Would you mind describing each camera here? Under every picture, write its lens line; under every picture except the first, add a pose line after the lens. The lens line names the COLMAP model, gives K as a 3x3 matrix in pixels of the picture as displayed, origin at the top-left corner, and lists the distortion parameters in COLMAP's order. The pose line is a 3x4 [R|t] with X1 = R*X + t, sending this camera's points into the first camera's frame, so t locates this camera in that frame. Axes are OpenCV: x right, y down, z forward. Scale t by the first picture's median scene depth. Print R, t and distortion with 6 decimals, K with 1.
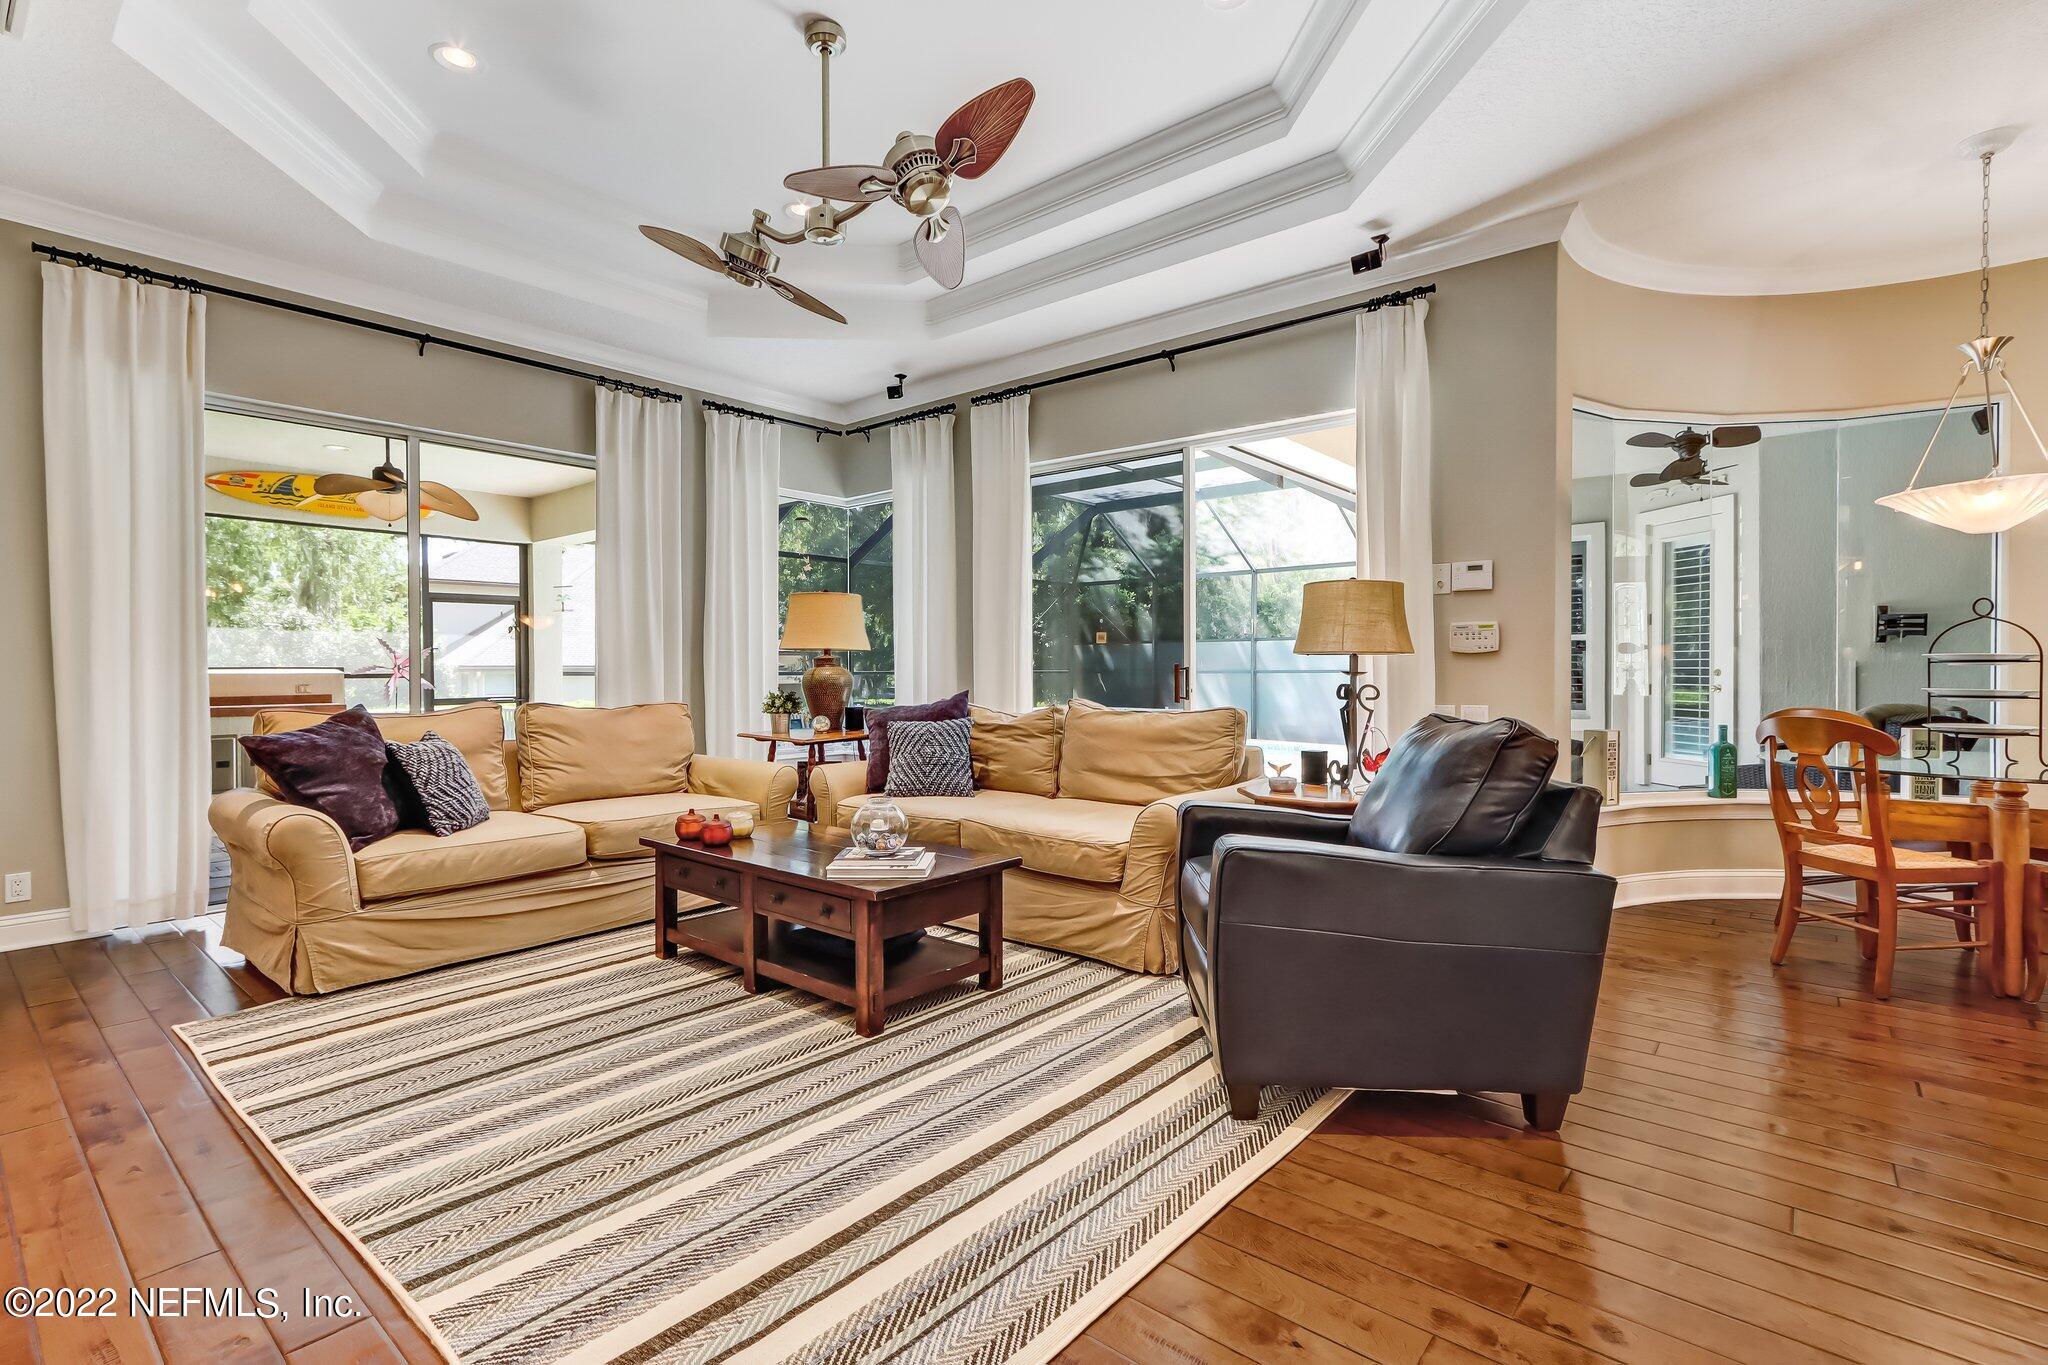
lens RADIAL K [[937.7, 0, 1020.6], [0, 937.7, 677.3], [0, 0, 1]] dist [0.000599, 0.001125]
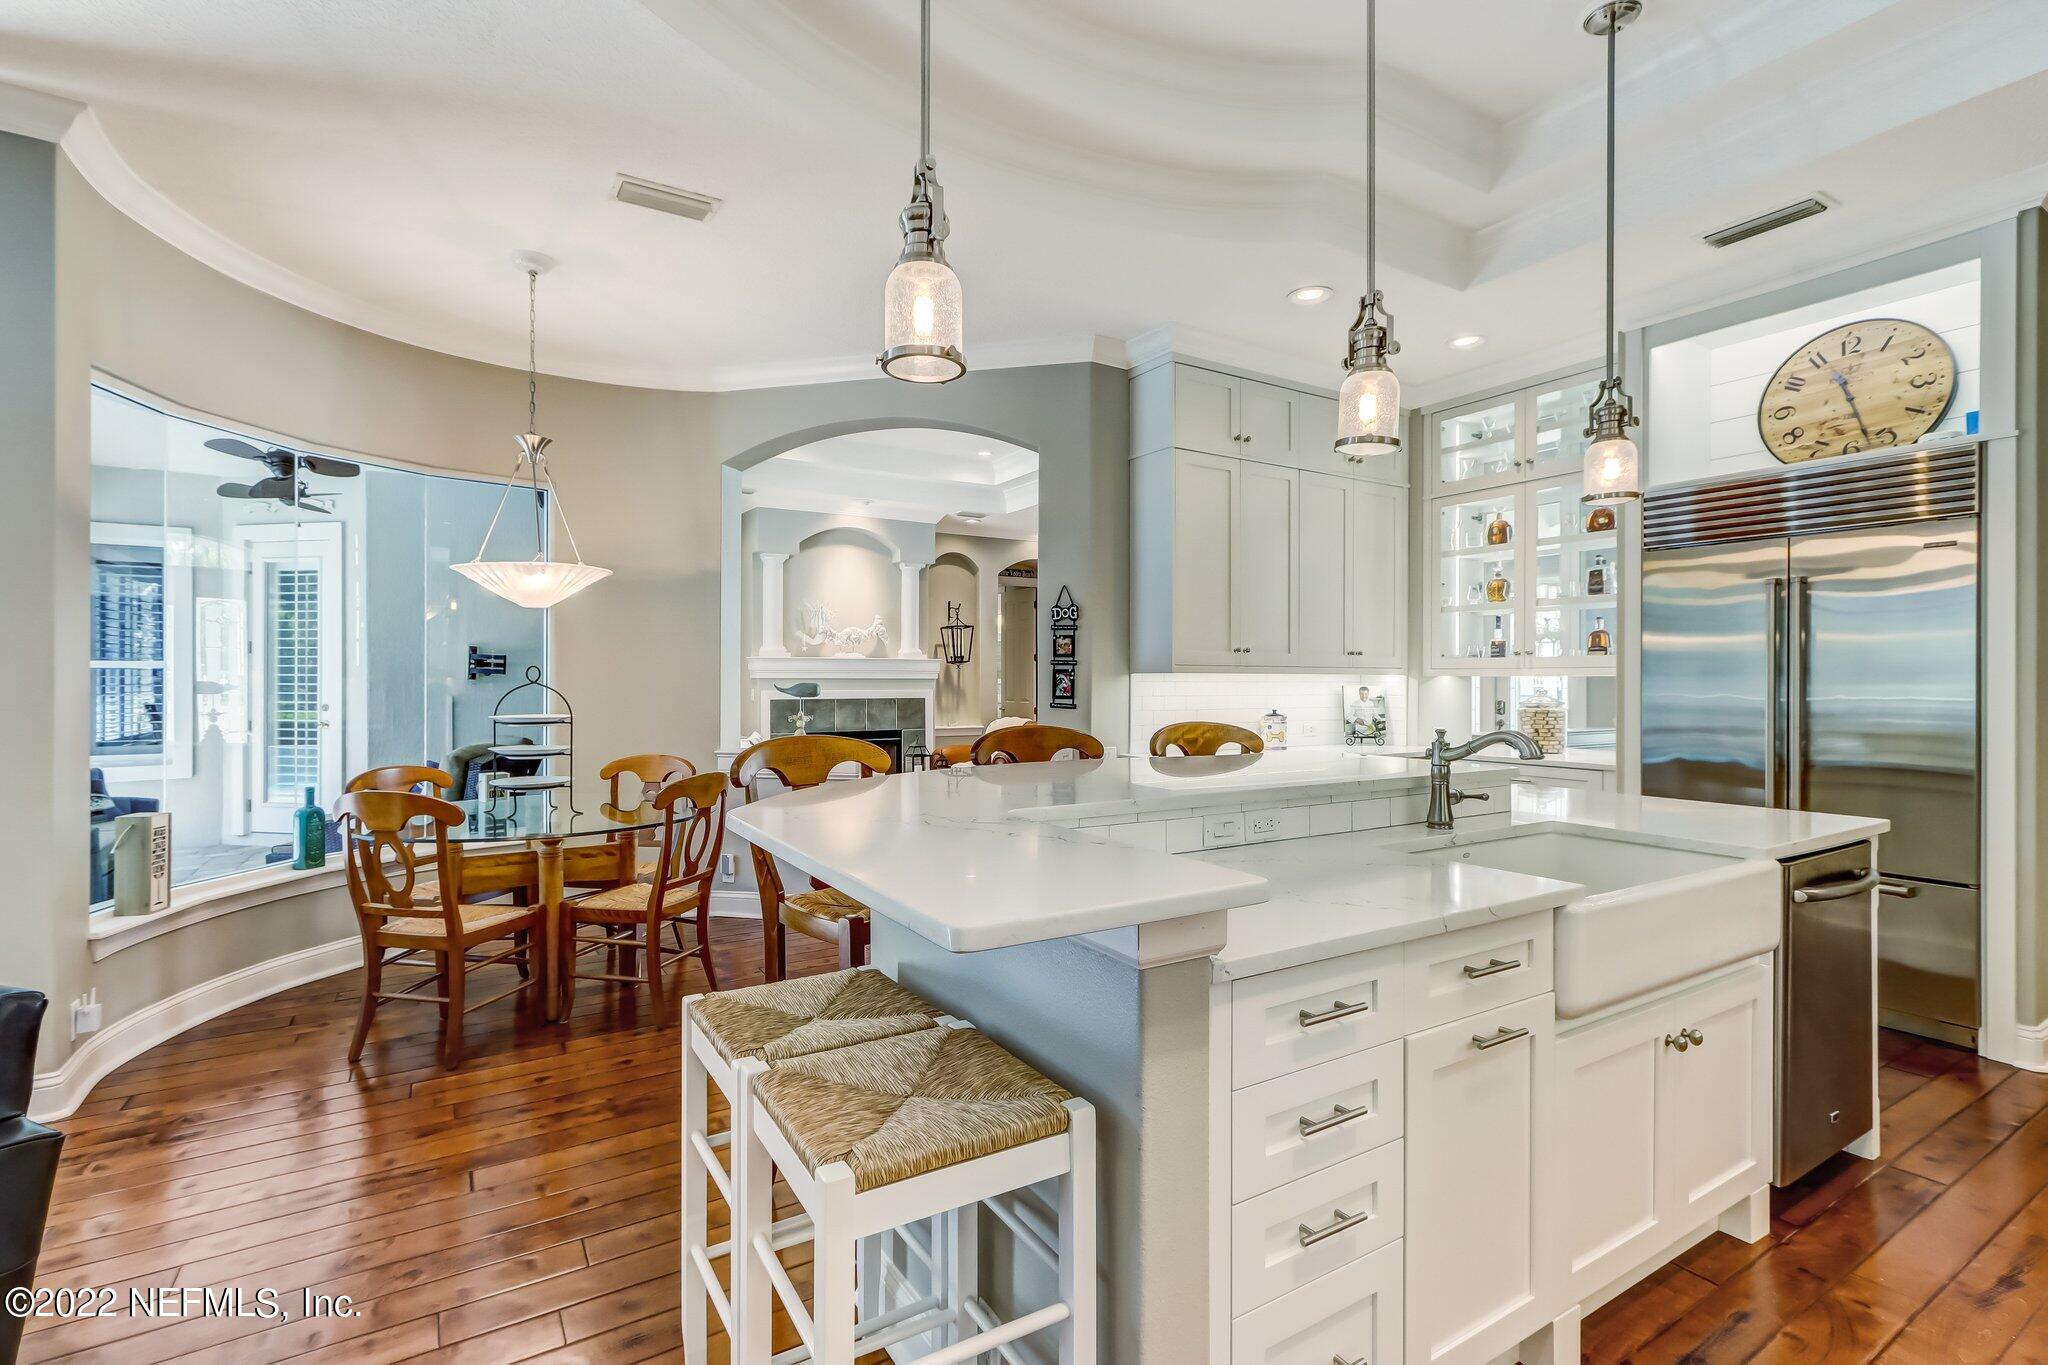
lens RADIAL K [[937.7, 0, 1020.6], [0, 937.7, 677.3], [0, 0, 1]] dist [0.000599, 0.001125]
pose [[0.306144, 0.005268, 0.951971, 0.109558], [0.006075, 0.999954, -0.007487, -0.046660], [-0.951966, 0.008076, 0.306098, 0.082780]]
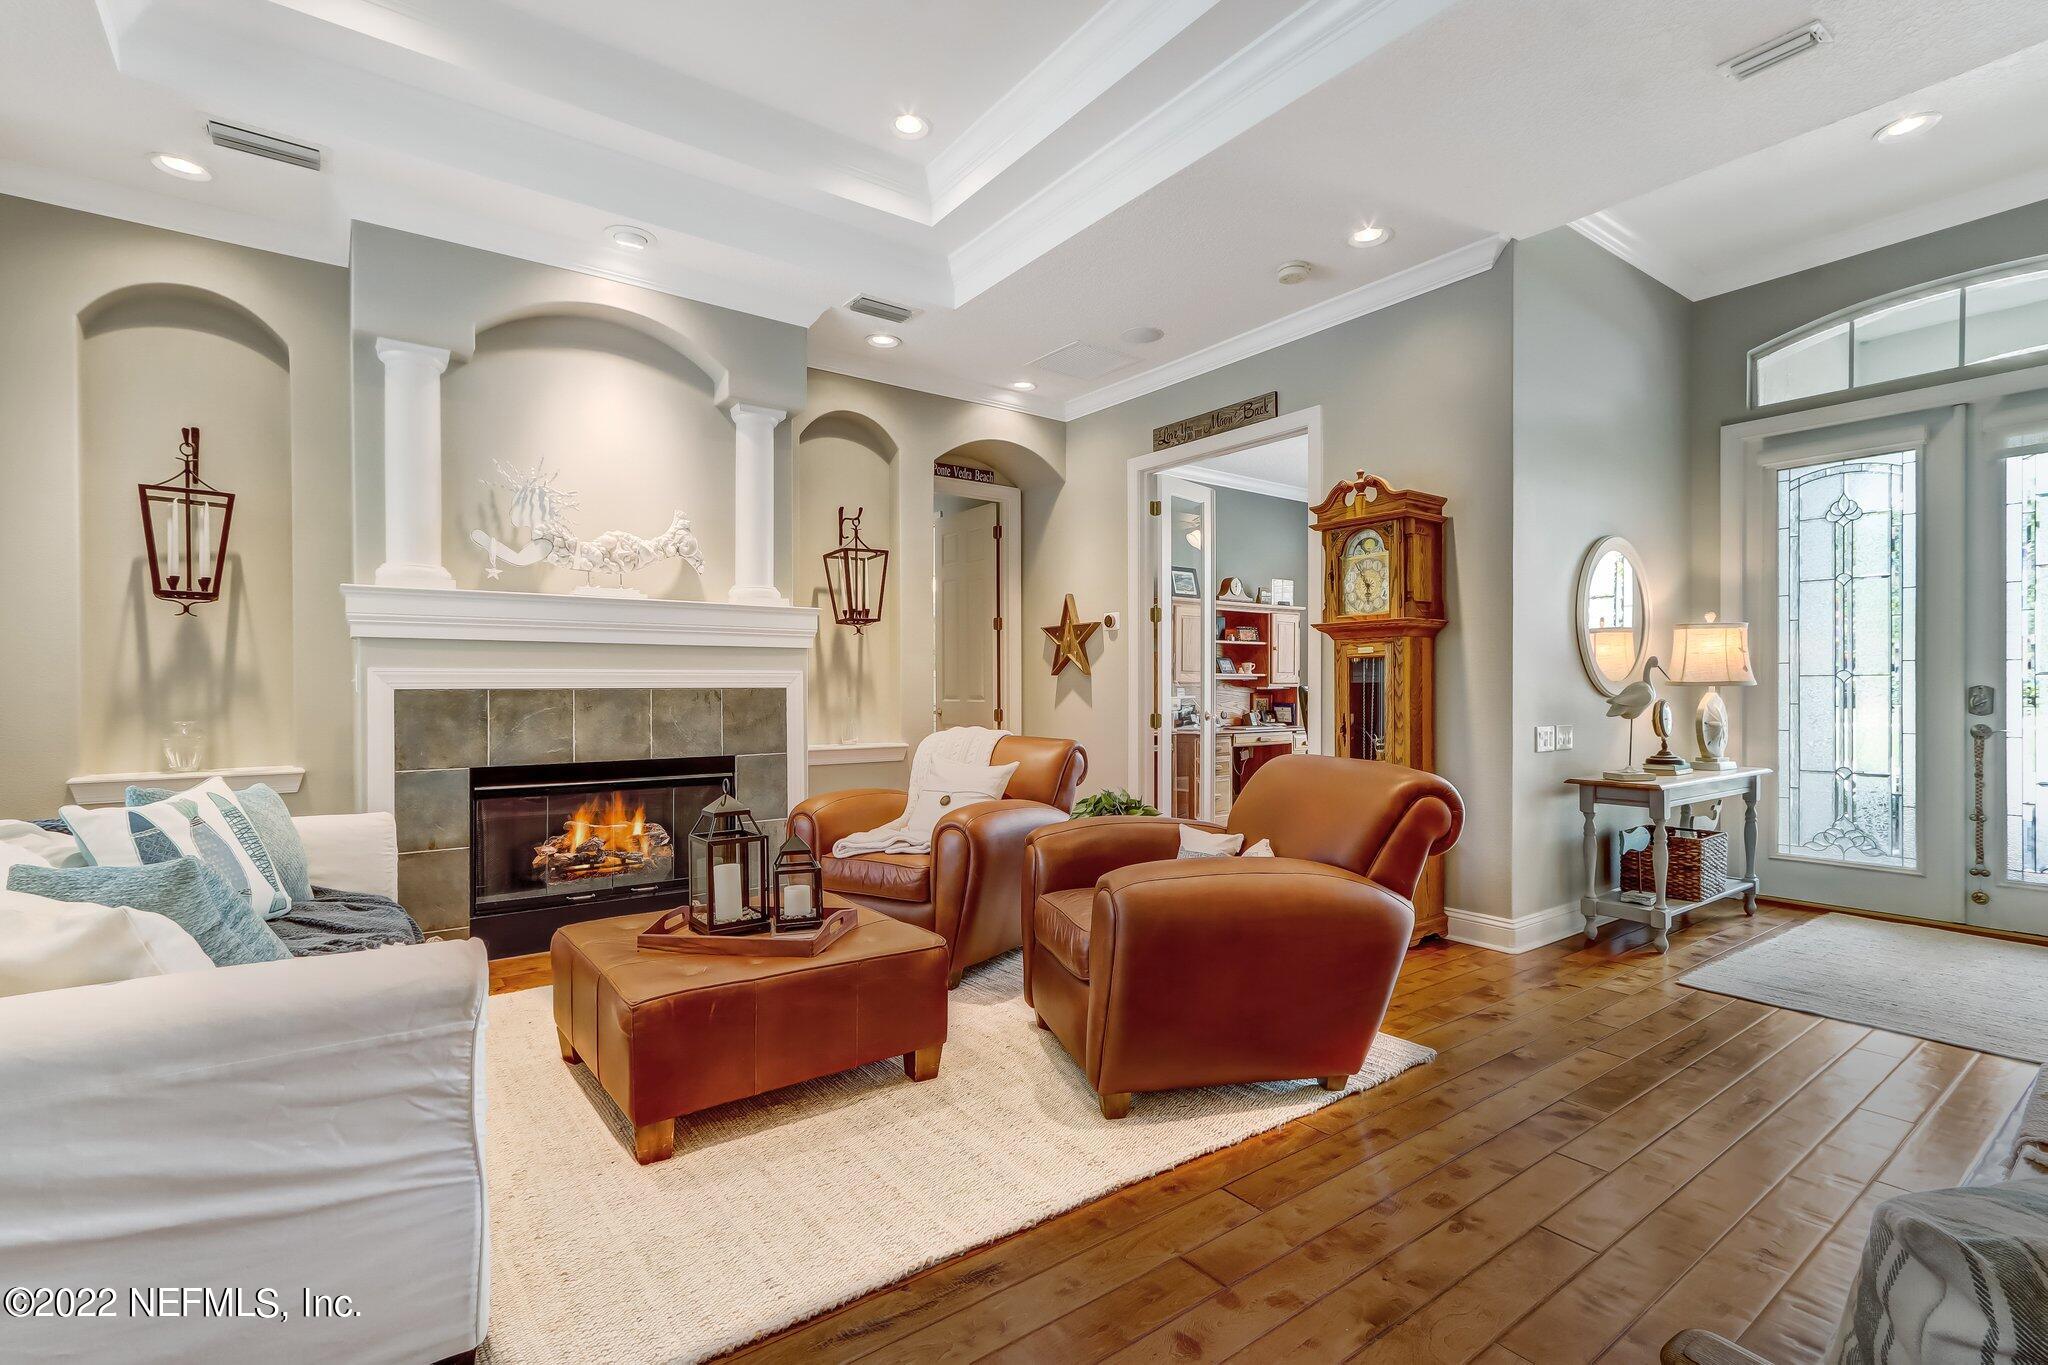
lens RADIAL K [[945.6, 0, 1022.7], [0, 945.6, 690.4], [0, 0, 1]] dist [-0.001247, 0.000397]
pose [[0.220843, -0.000812, 0.975309, 1.177294], [0.009658, 0.999952, -0.001354, -0.009217], [-0.975262, 0.009718, 0.220840, 0.483432]]
